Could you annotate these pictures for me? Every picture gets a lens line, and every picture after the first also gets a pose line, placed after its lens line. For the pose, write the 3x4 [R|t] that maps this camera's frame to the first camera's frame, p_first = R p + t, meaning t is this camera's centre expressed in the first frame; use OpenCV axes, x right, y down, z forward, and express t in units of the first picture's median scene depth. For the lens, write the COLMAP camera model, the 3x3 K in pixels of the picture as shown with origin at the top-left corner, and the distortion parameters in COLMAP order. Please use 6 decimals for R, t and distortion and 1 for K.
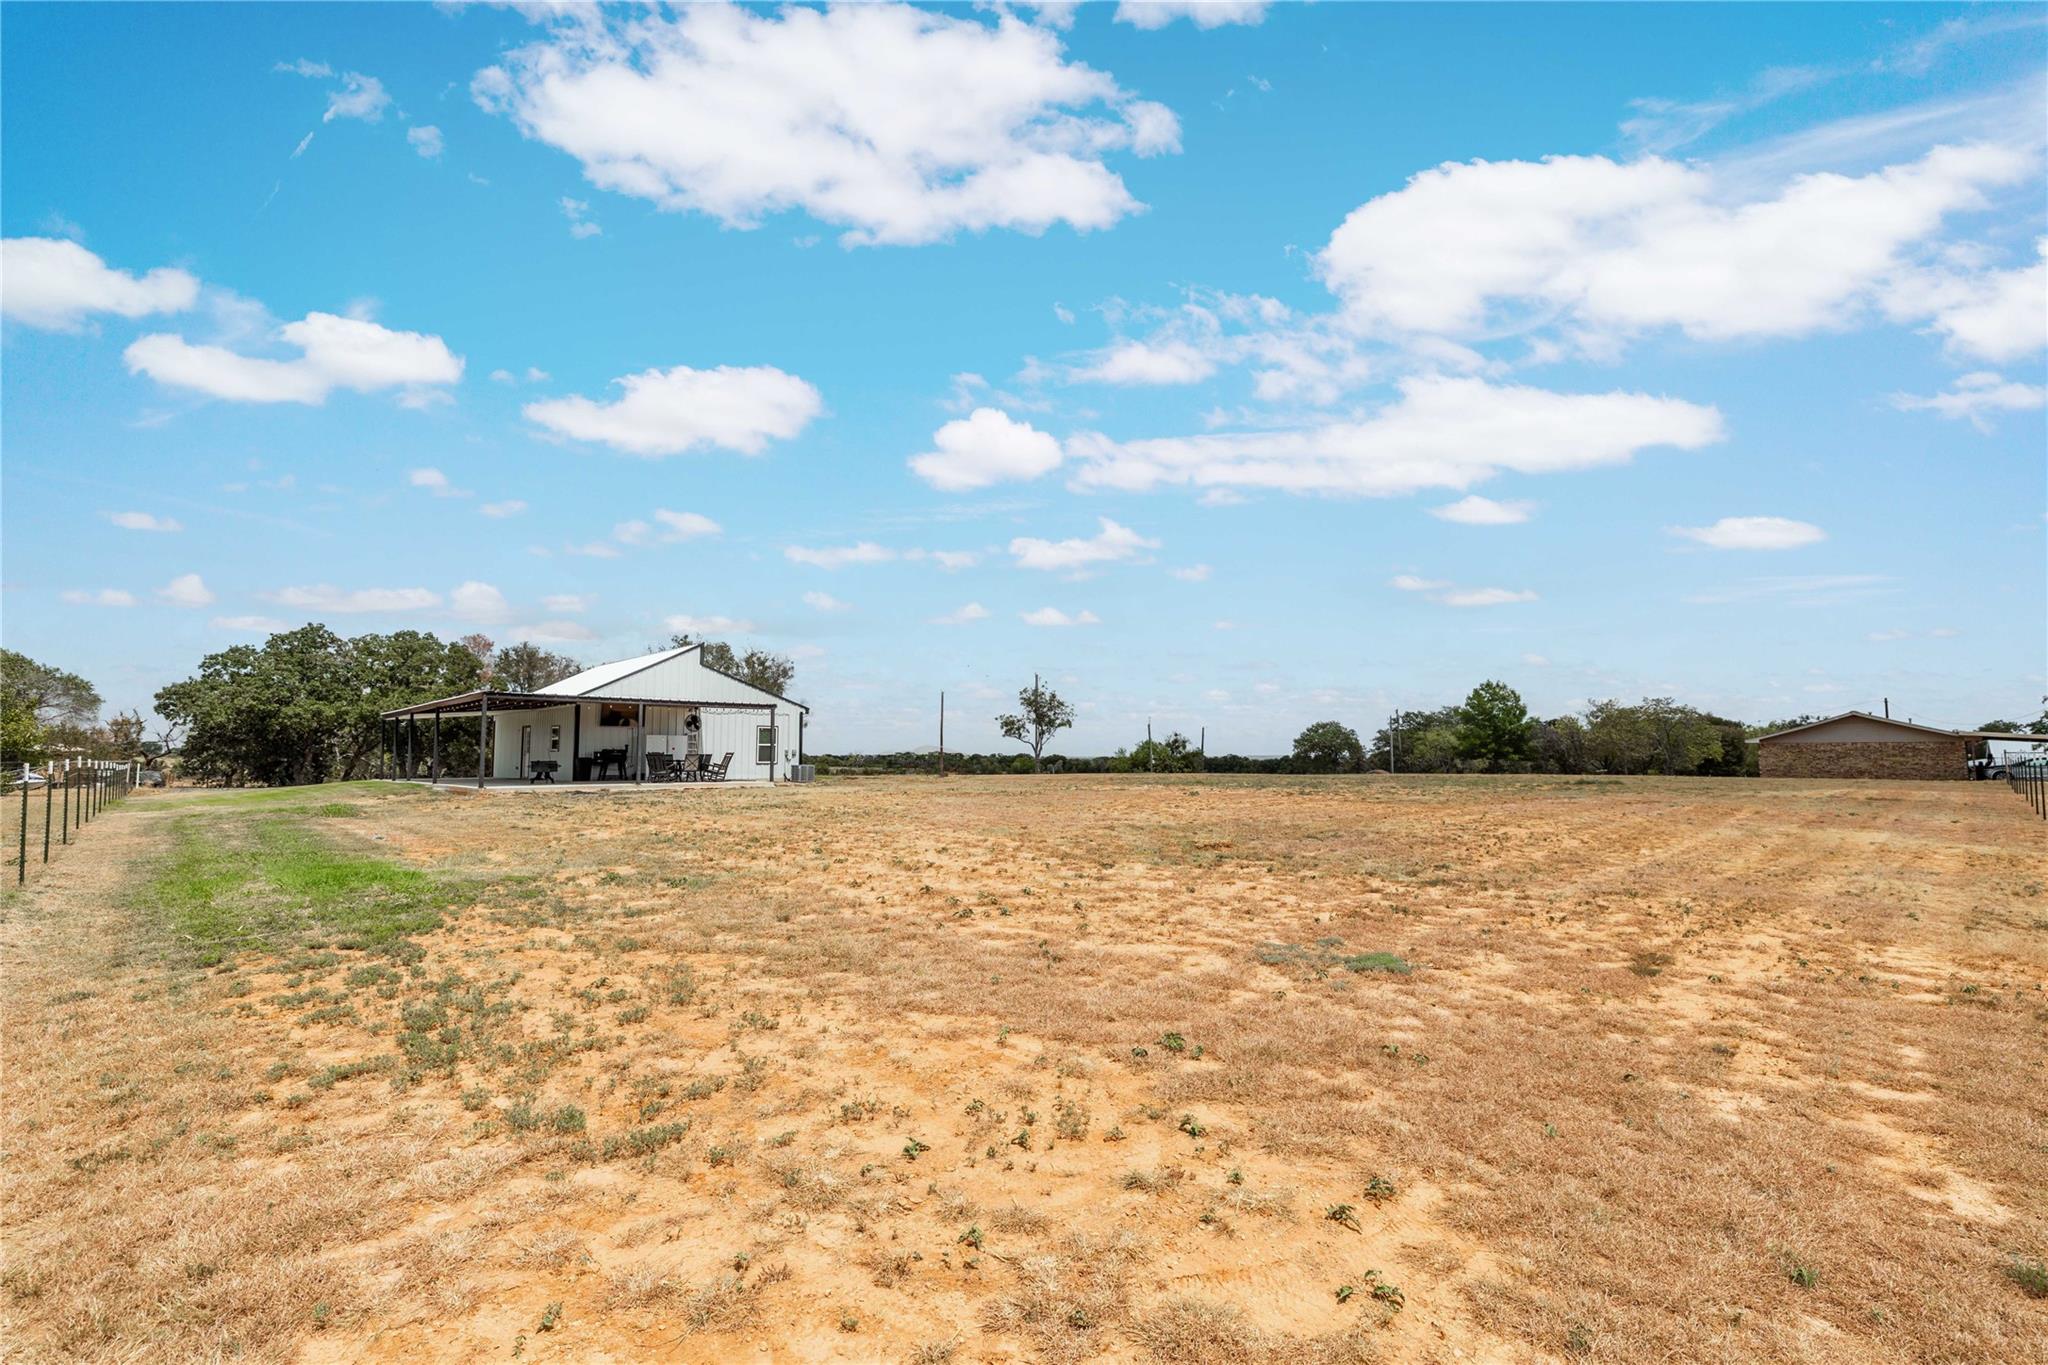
lens RADIAL K [[876.0, 0, 1024.0], [0, 876.0, 682.5], [0, 0, 1]] dist [-0.000611, 0.000110]
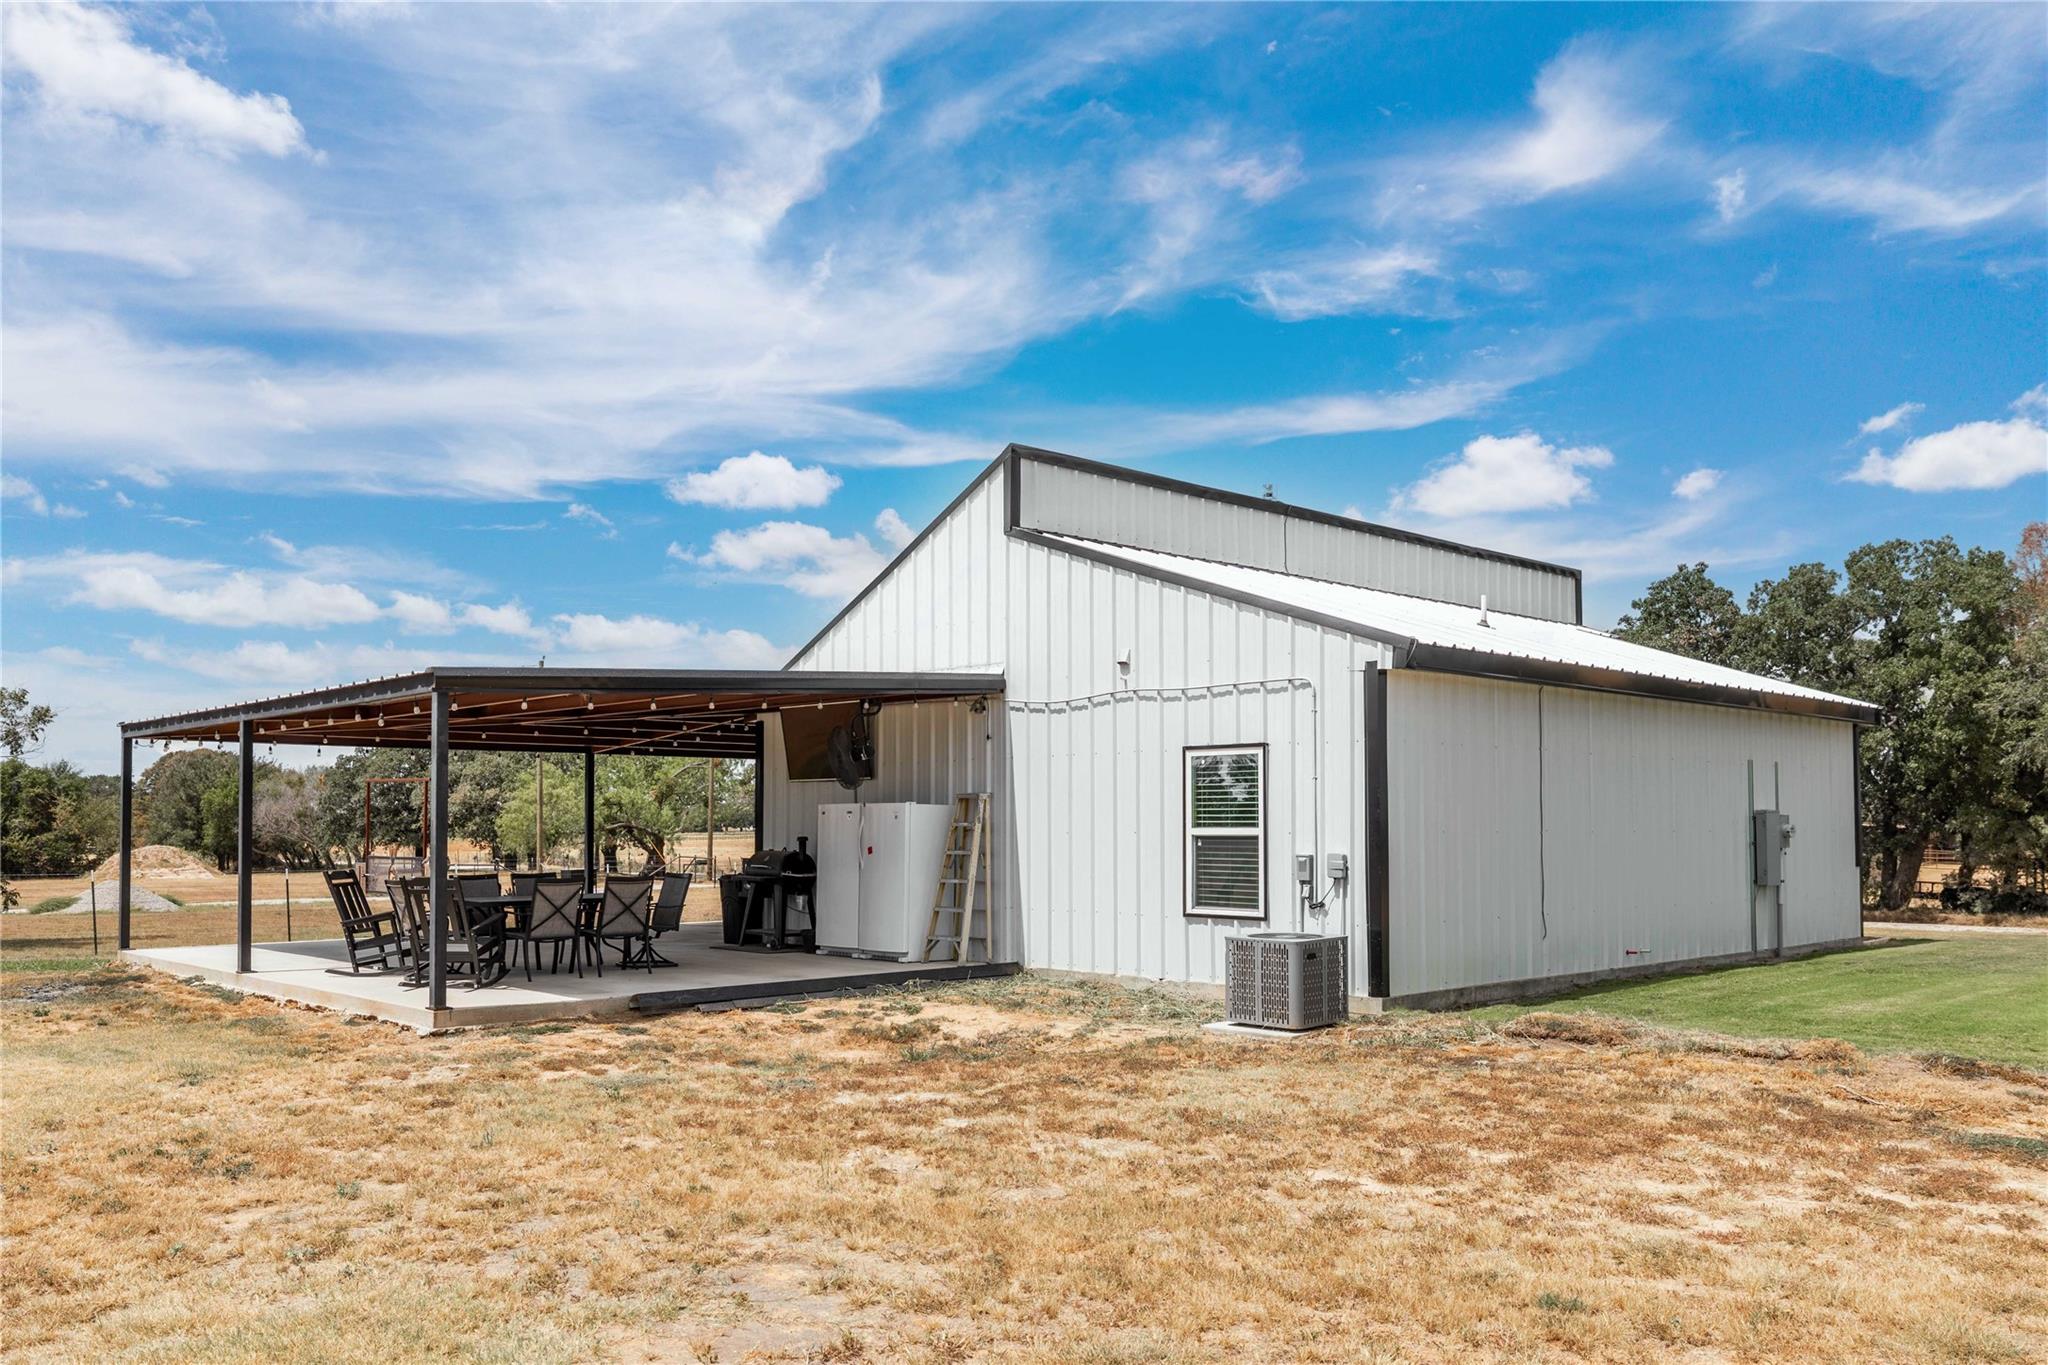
lens RADIAL K [[1624.7, 0, 1028.5], [0, 1624.7, 760.6], [0, 0, 1]] dist [-0.017565, -0.002508]
pose [[-0.021802, -0.039984, -0.998962, 0.072837], [0.089054, 0.995150, -0.041775, 0.043222], [0.995788, -0.089872, -0.018135, 0.627881]]
